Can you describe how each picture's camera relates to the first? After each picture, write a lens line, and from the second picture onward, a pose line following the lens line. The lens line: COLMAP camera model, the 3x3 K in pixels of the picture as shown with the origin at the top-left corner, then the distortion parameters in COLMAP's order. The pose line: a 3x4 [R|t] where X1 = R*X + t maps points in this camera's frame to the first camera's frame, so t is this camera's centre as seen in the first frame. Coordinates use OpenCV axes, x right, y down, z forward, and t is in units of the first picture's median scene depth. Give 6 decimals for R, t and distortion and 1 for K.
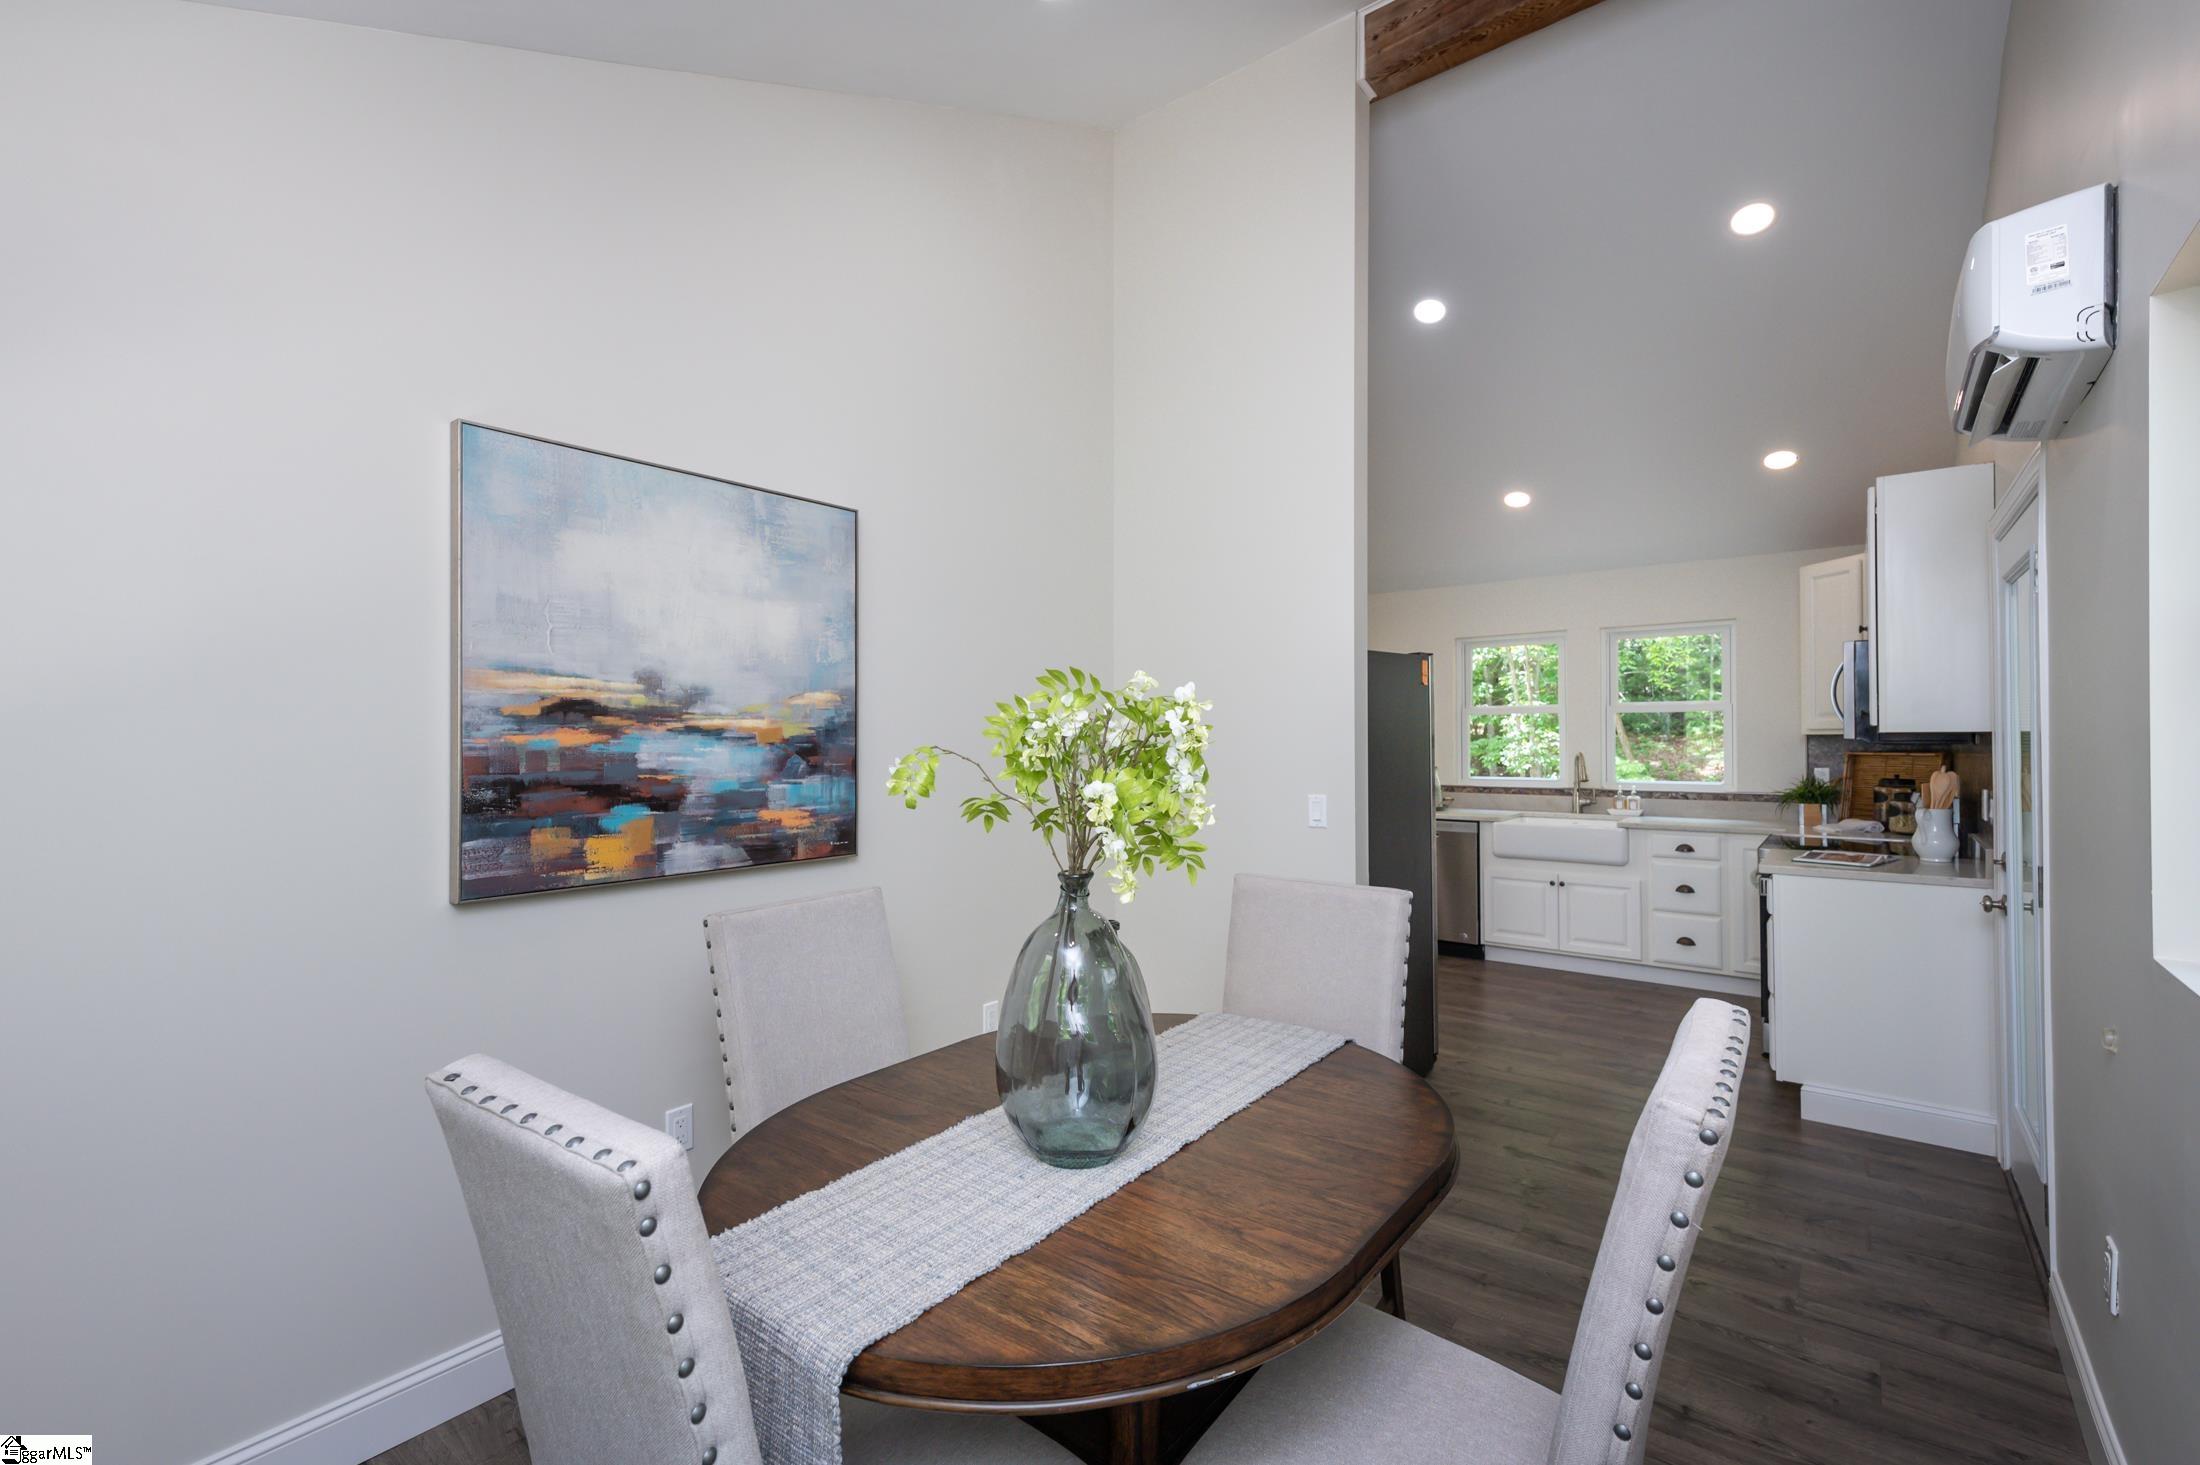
lens RADIAL K [[965.0, 0, 1100.0], [0, 965.0, 732.5], [0, 0, 1]] dist [0.000692, -0.000039]
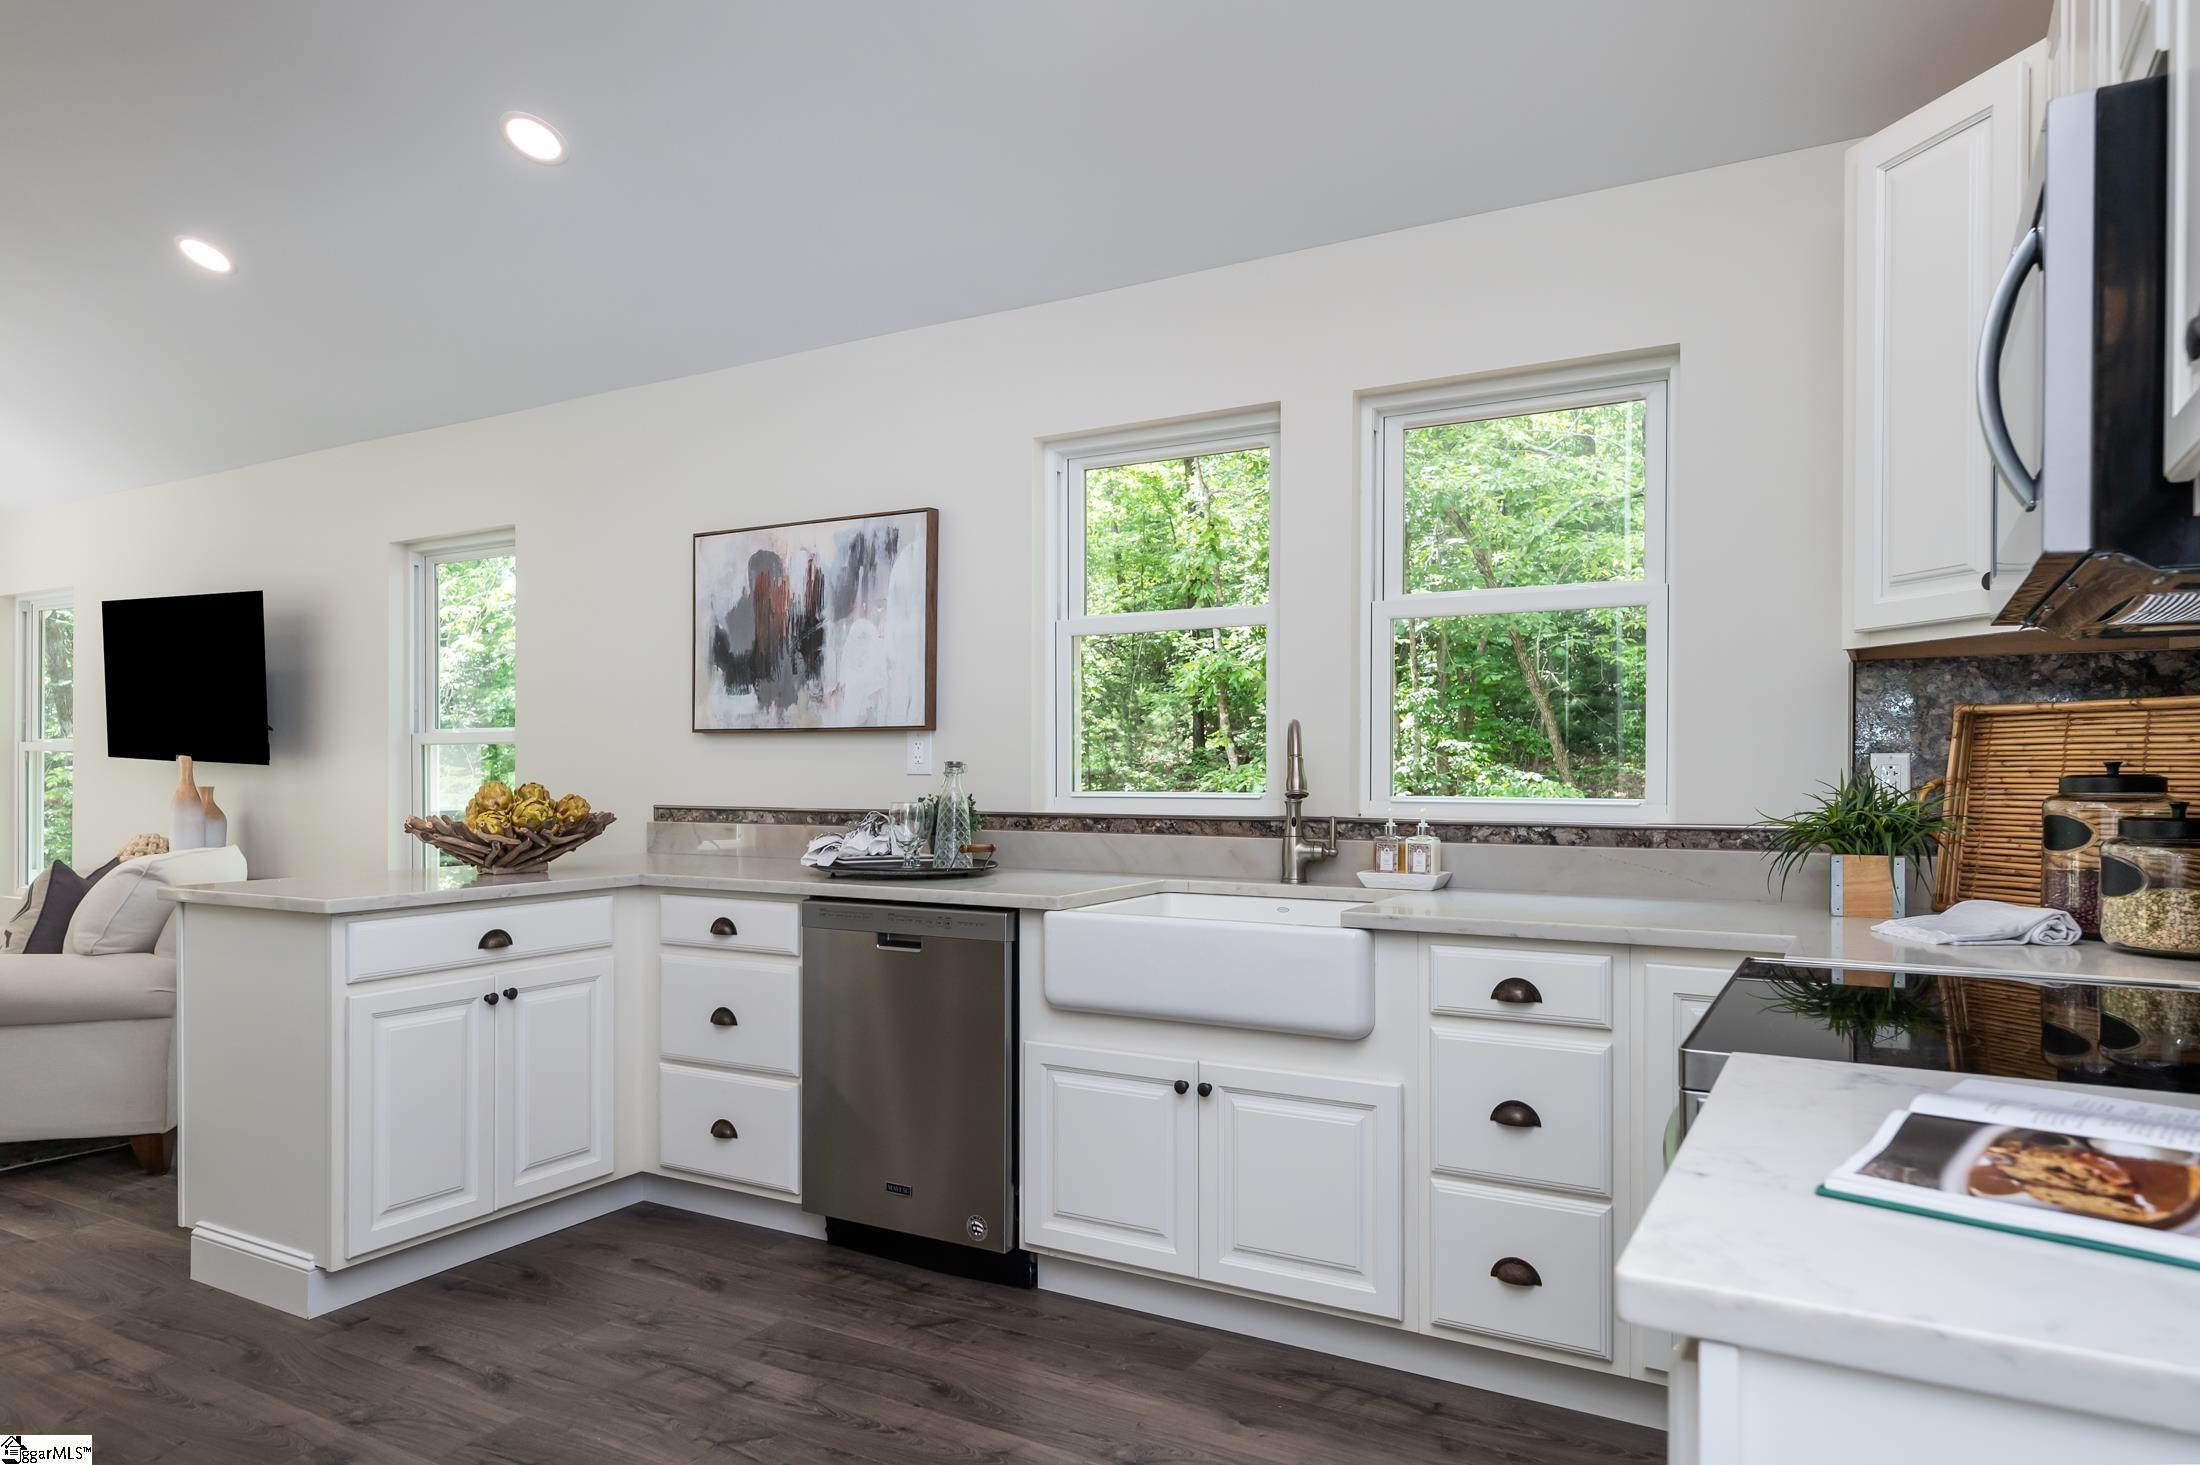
lens RADIAL K [[1400.6, 0, 1102.9], [0, 1400.6, 785.1], [0, 0, 1]] dist [-0.000894, 0.000562]
pose [[0.988003, 0.002736, 0.154408, 0.370895], [-0.005879, 0.999785, 0.019903, 0.038579], [-0.154321, -0.020572, 0.987807, 0.520810]]
